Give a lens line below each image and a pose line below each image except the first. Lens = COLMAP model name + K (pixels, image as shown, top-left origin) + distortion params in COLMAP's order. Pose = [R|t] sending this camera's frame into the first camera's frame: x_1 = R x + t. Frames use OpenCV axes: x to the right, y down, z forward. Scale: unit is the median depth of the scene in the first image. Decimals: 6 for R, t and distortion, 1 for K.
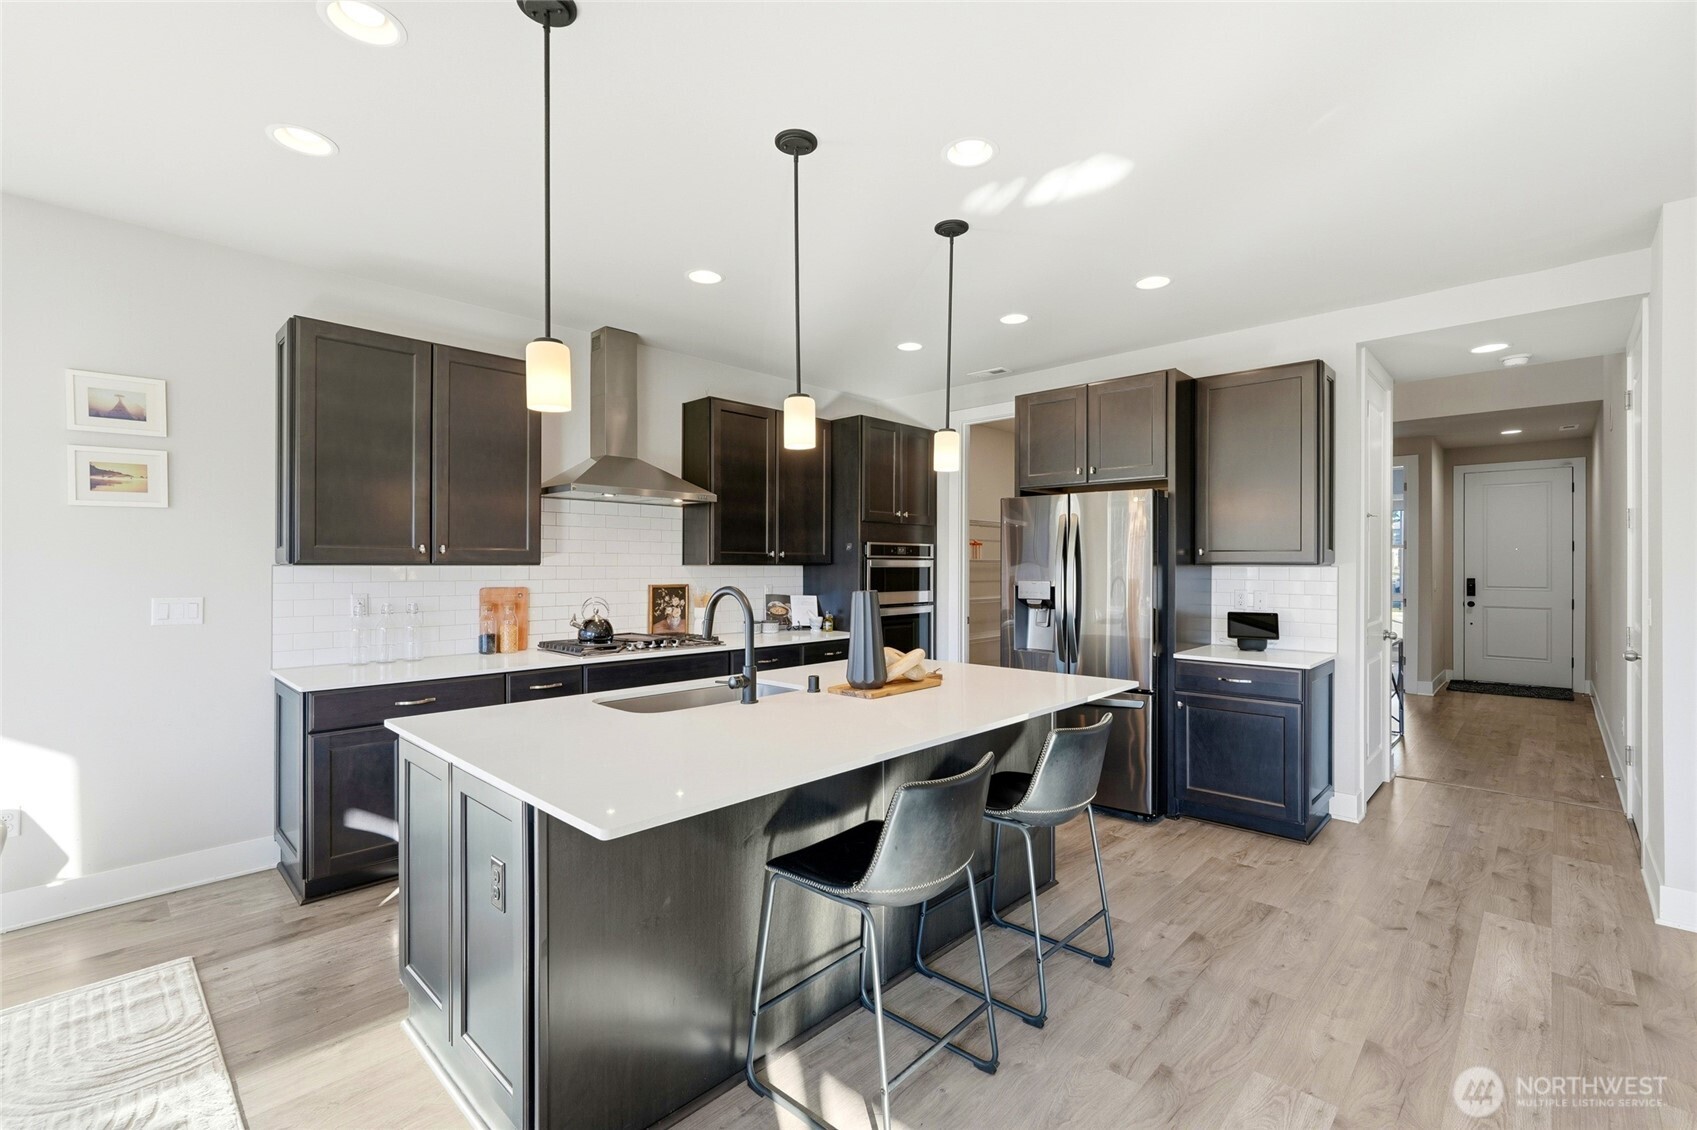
lens RADIAL K [[743.0, 0, 848.5], [0, 743.0, 565.0], [0, 0, 1]] dist [-0.015489, 0.007095]
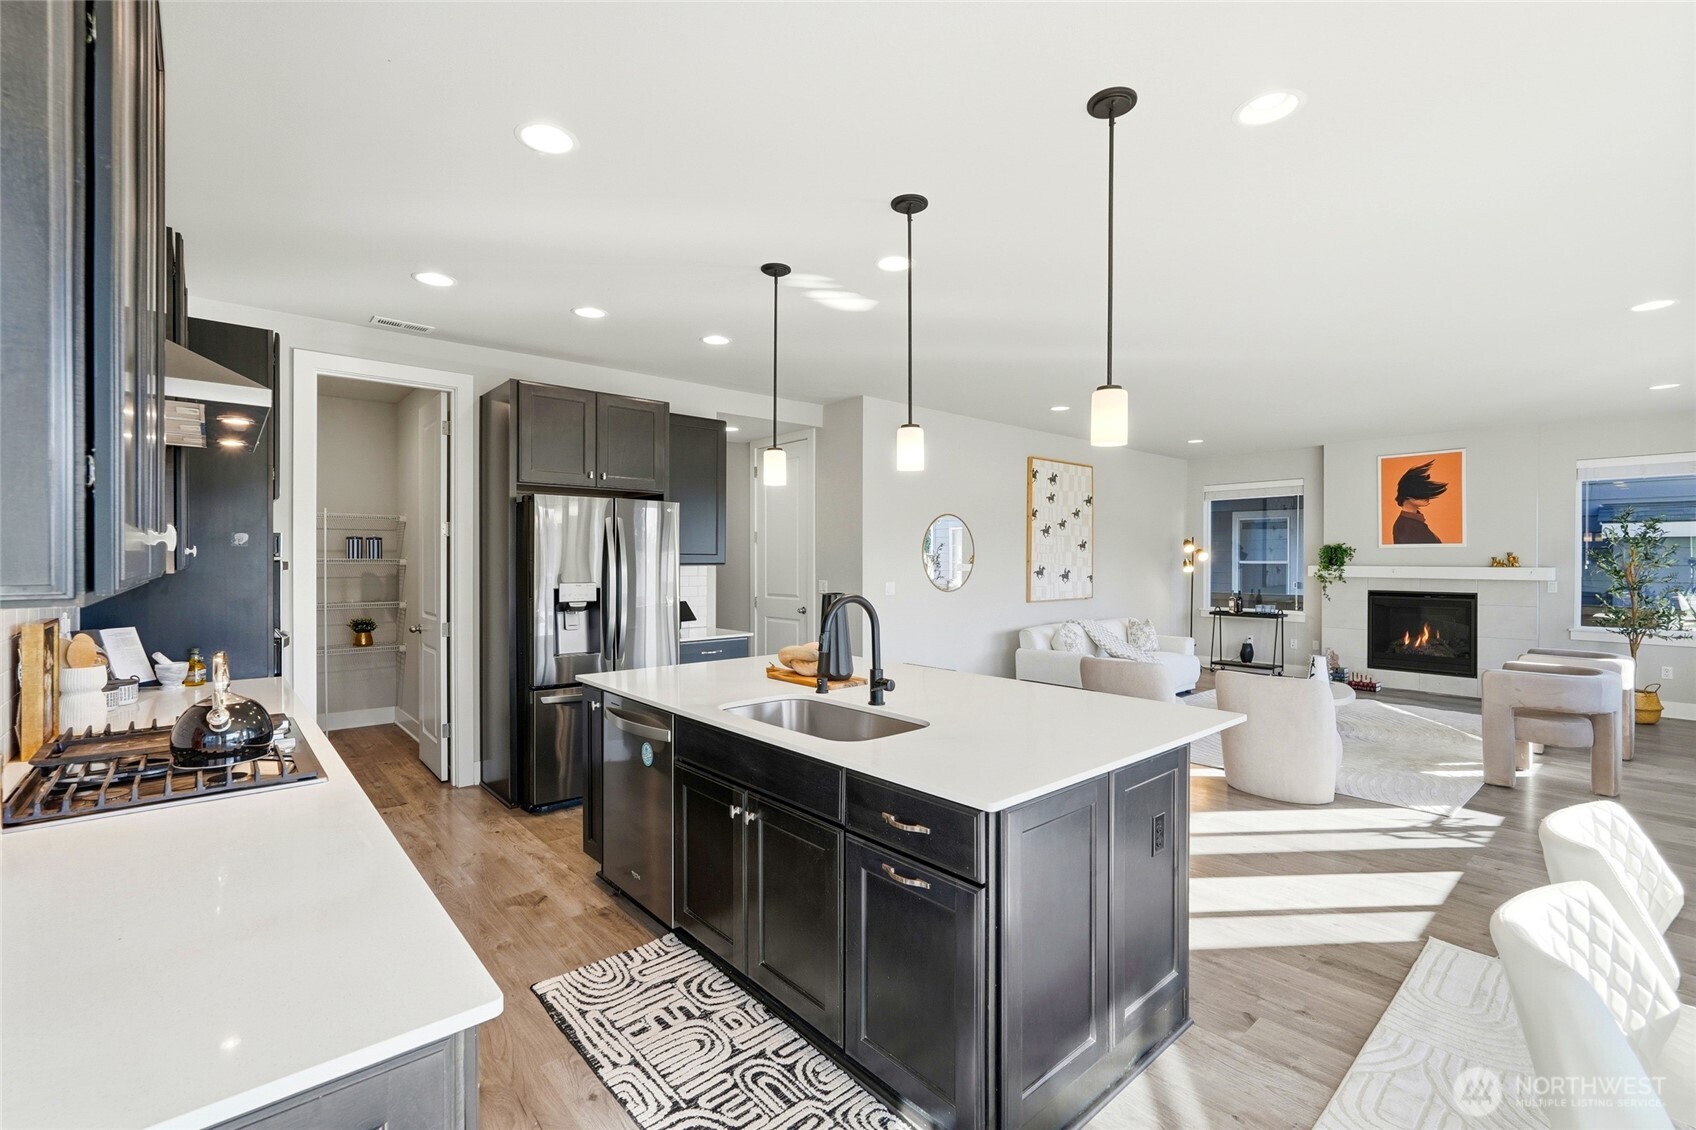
lens RADIAL K [[742.6, 0, 848.0], [0, 742.6, 565.0], [0, 0, 1]] dist [-0.015489, 0.007095]
pose [[0.079868, -0.006450, 0.996785, -0.863927], [-0.001719, 0.999977, 0.006609, -0.013311], [-0.996804, -0.002241, 0.079855, 0.703981]]
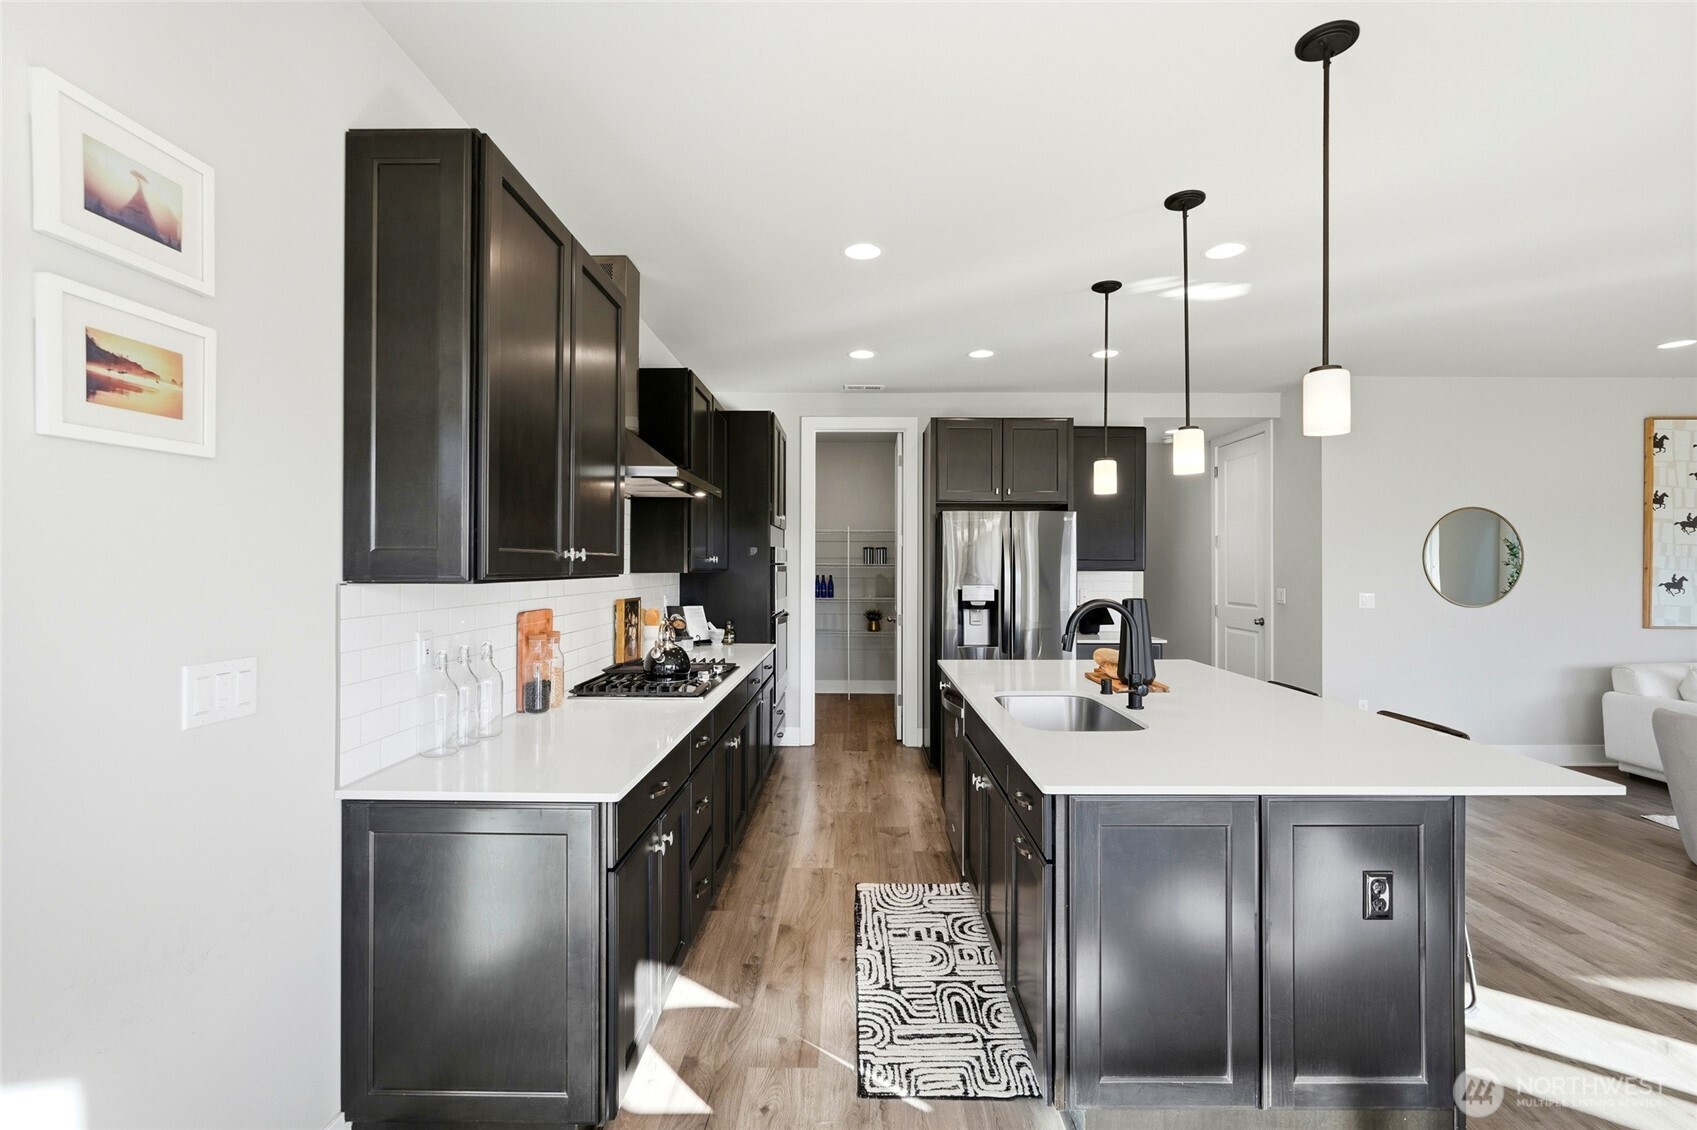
lens RADIAL K [[746.6, 0, 848.5], [0, 746.6, 565.0], [0, 0, 1]] dist [-0.014685, 0.000062]
pose [[0.726290, 0.001686, 0.687387, -0.849887], [-0.003444, 0.999993, 0.001187, -0.014304], [-0.687380, -0.003229, 0.726291, 0.376414]]
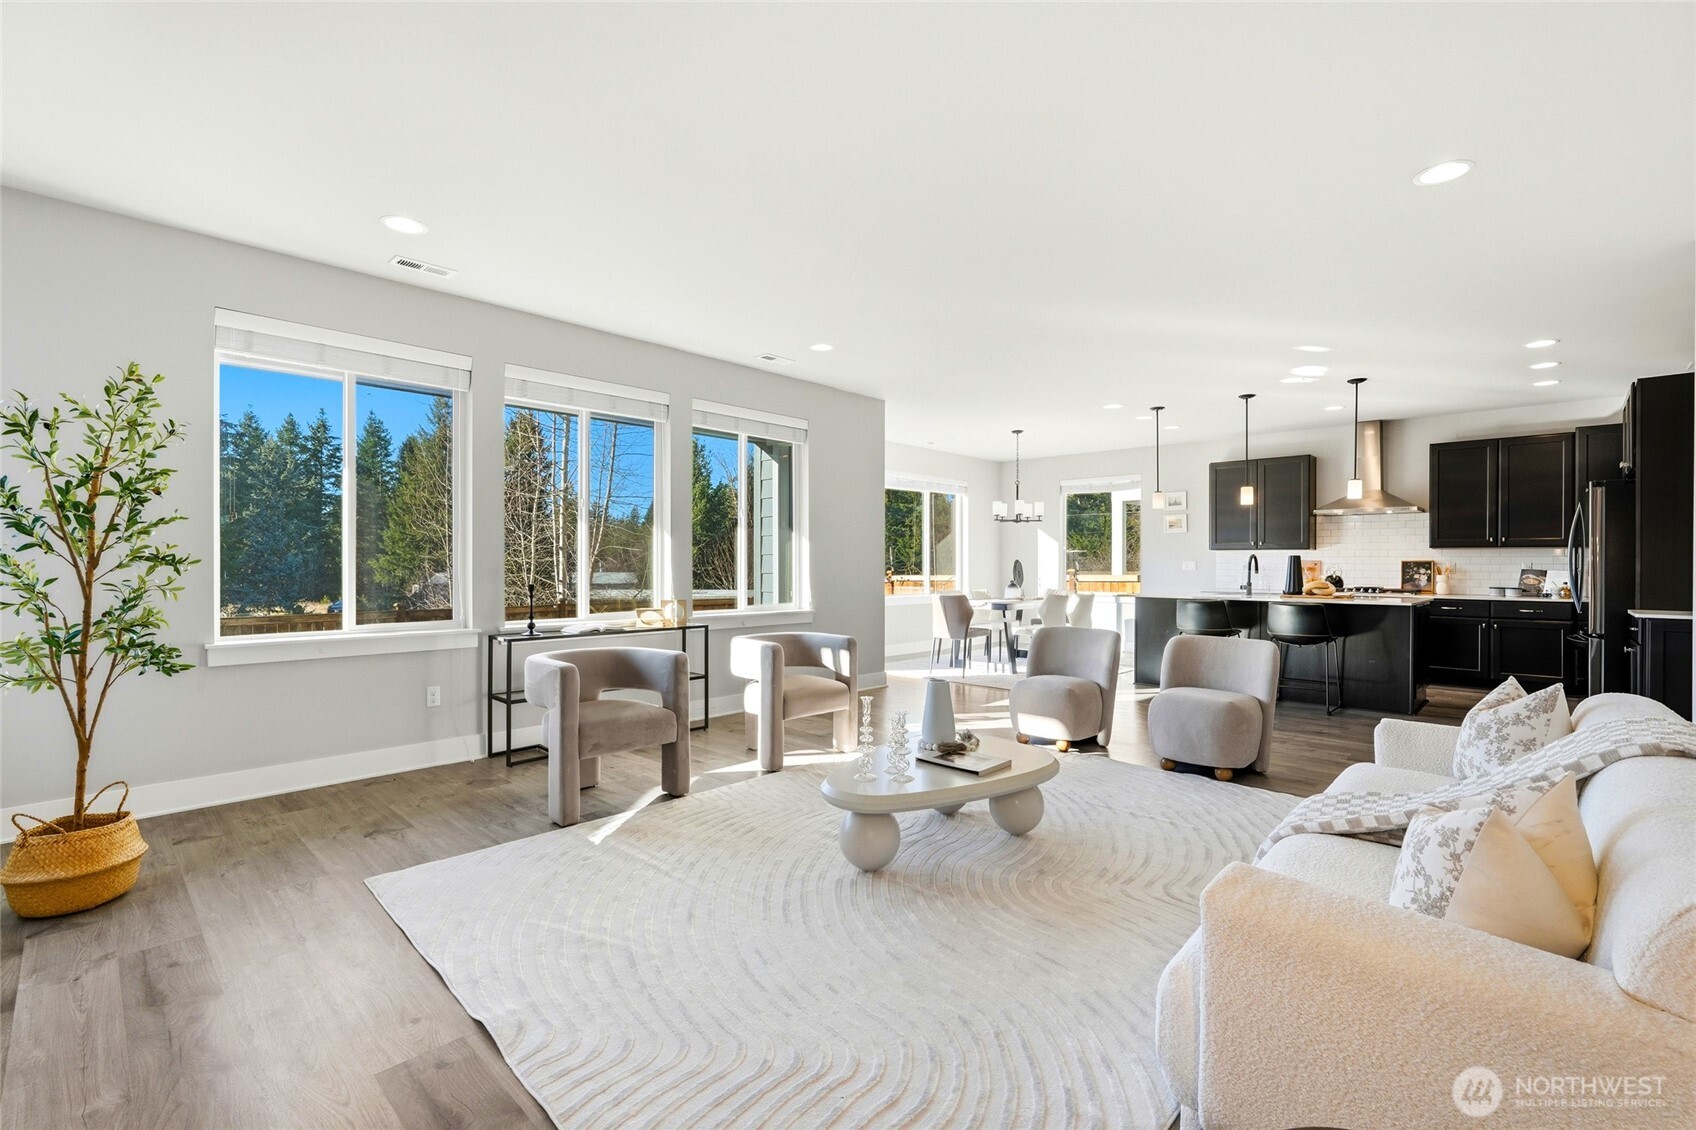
lens RADIAL K [[742.6, 0, 848.0], [0, 742.6, 565.0], [0, 0, 1]] dist [-0.015489, 0.007095]
pose [[0.001136, -0.001571, -0.999998, 1.928872], [-0.006017, 0.999981, -0.001578, 0.064247], [0.999981, 0.006018, 0.001127, -0.367980]]
